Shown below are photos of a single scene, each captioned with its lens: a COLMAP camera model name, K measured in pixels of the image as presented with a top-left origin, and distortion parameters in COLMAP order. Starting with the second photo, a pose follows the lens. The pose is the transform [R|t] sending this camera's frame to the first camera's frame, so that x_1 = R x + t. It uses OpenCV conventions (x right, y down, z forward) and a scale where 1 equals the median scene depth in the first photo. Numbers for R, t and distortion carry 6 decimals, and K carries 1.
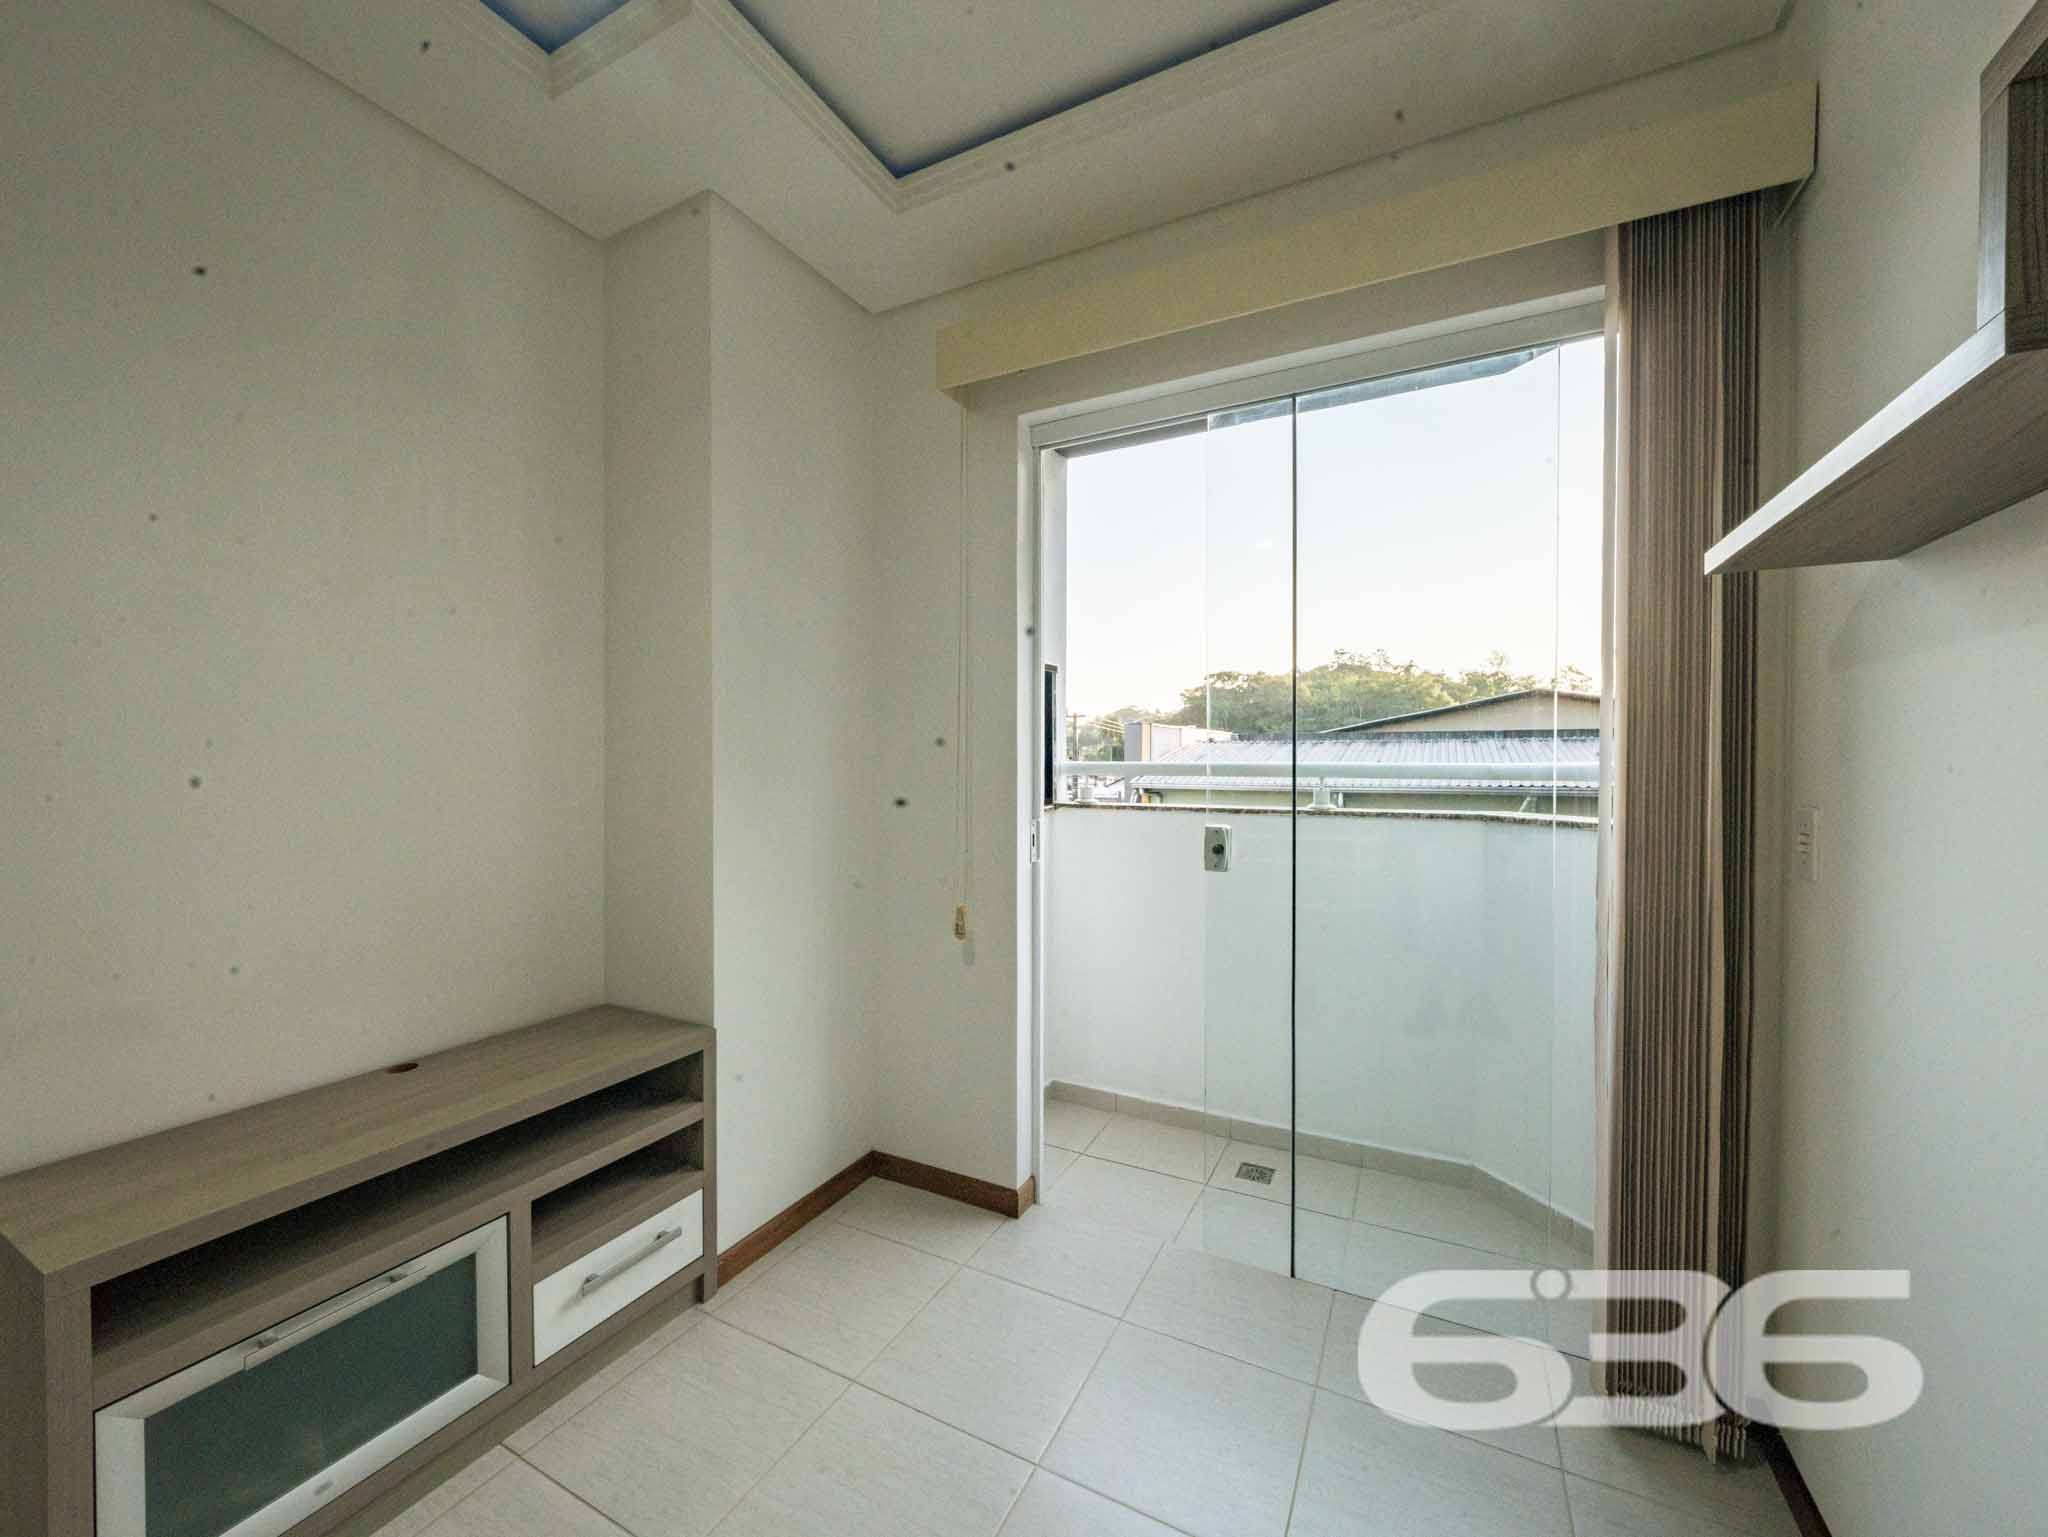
lens RADIAL K [[784.7, 0, 1028.2], [0, 784.7, 766.5], [0, 0, 1]] dist [-0.000703, 0.000044]
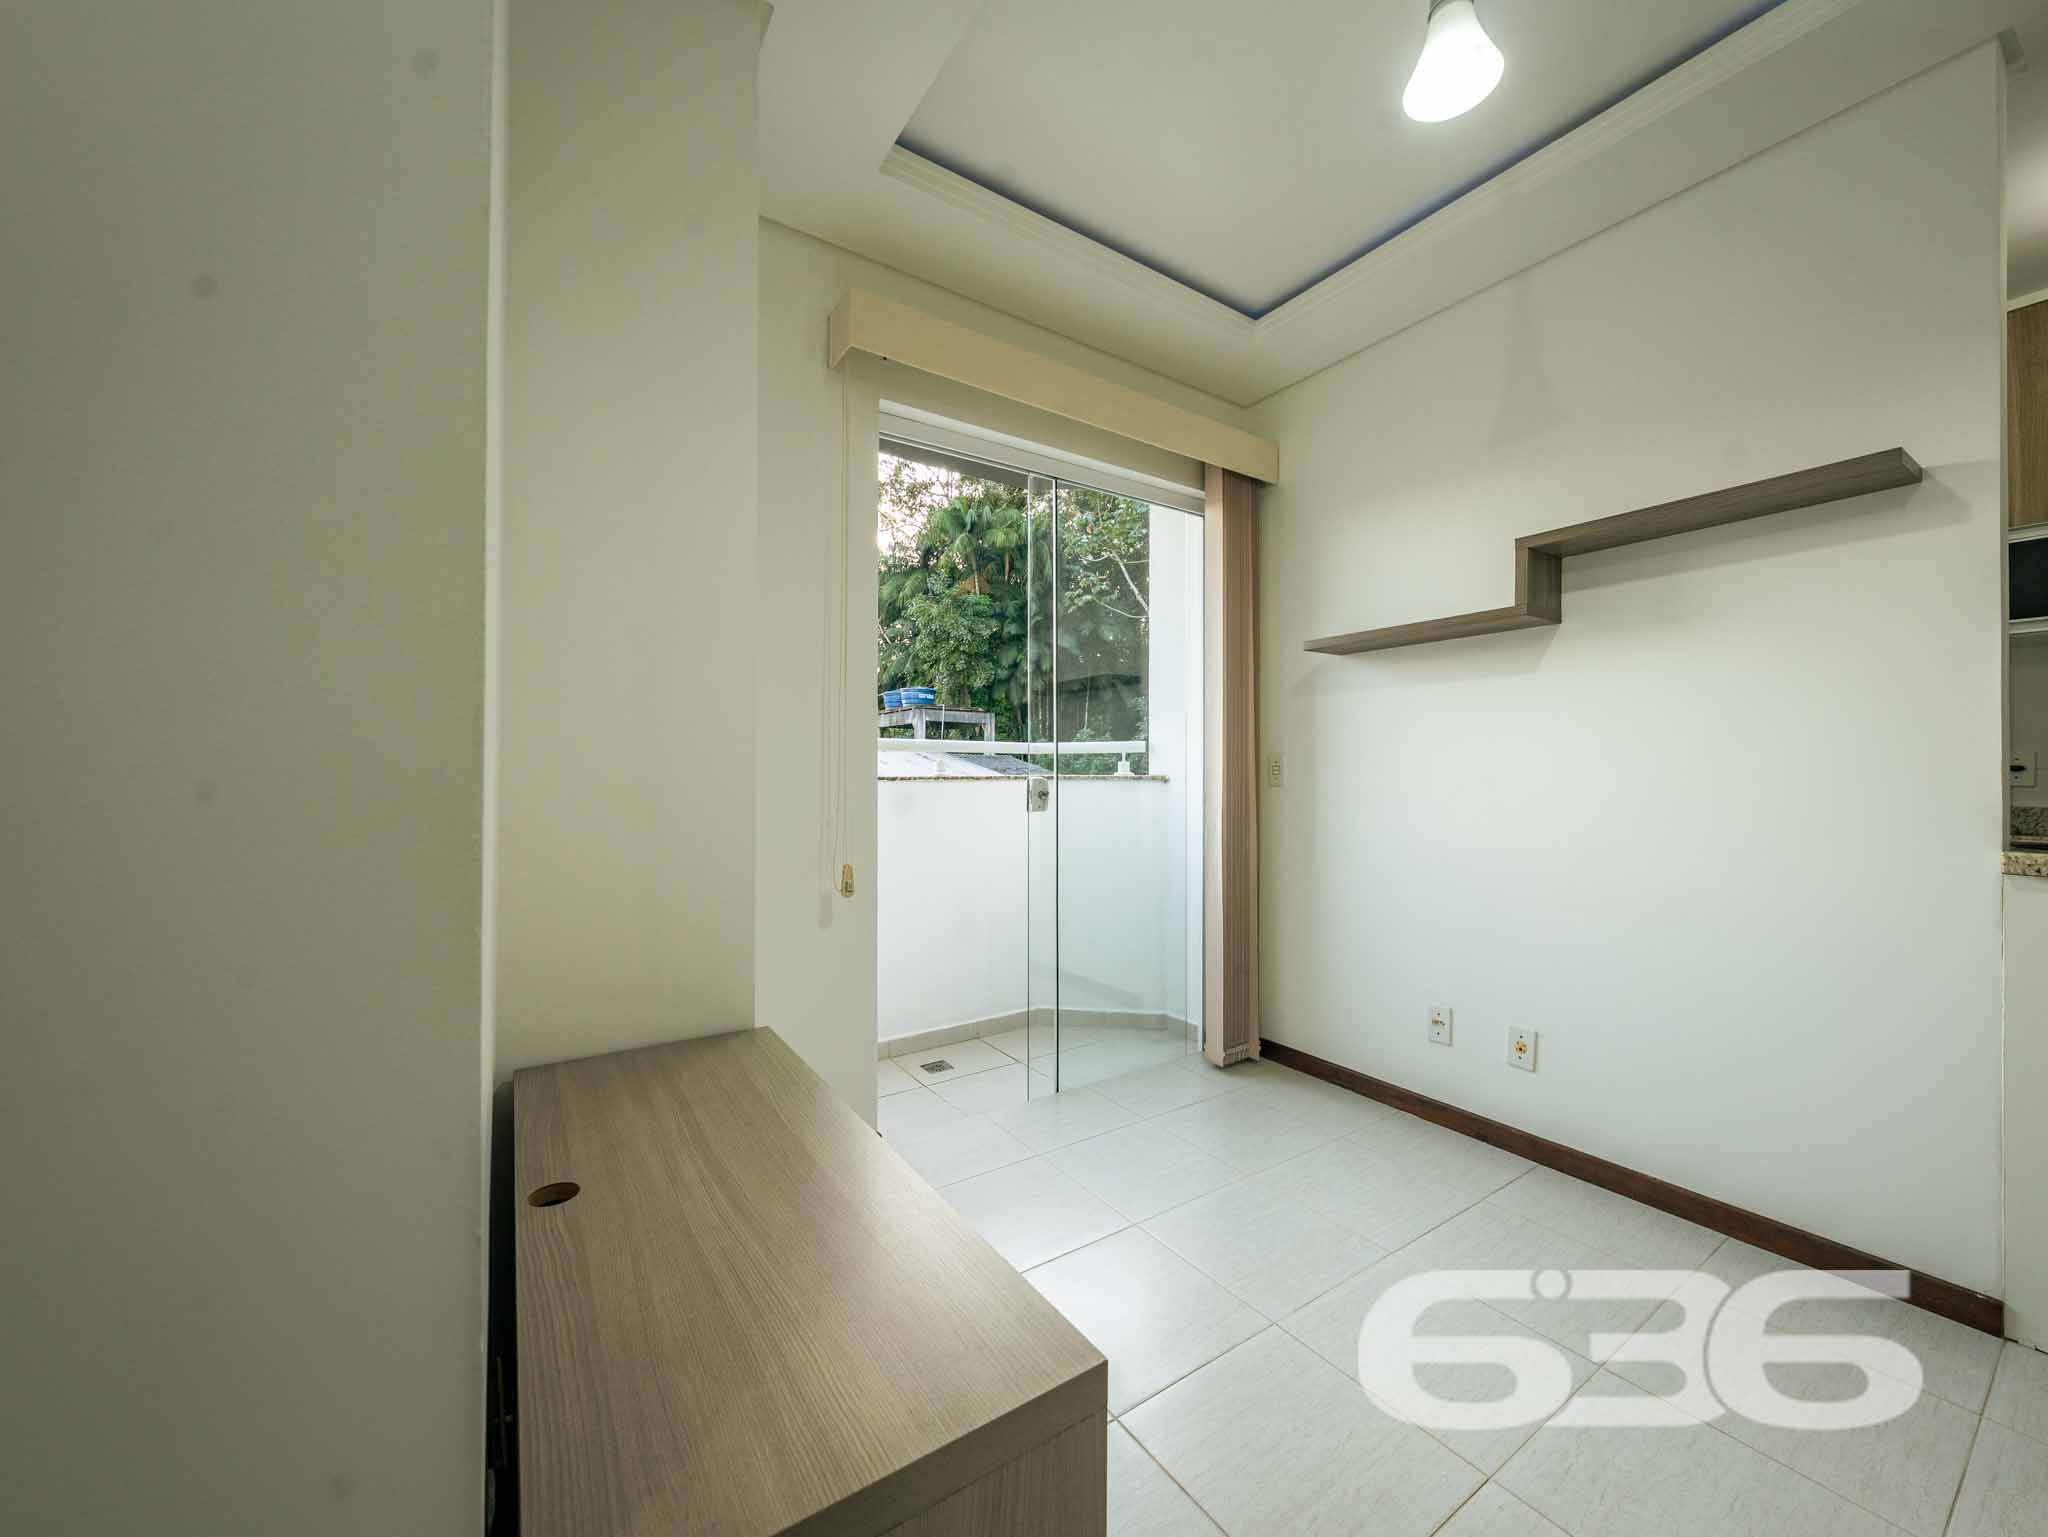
lens RADIAL K [[784.7, 0, 1028.2], [0, 784.7, 766.5], [0, 0, 1]] dist [-0.000703, 0.000044]
pose [[0.481630, 0.007108, 0.876346, -0.883946], [0.003776, 0.999941, -0.010185, 0.067521], [-0.876367, 0.008214, 0.481575, 0.328165]]
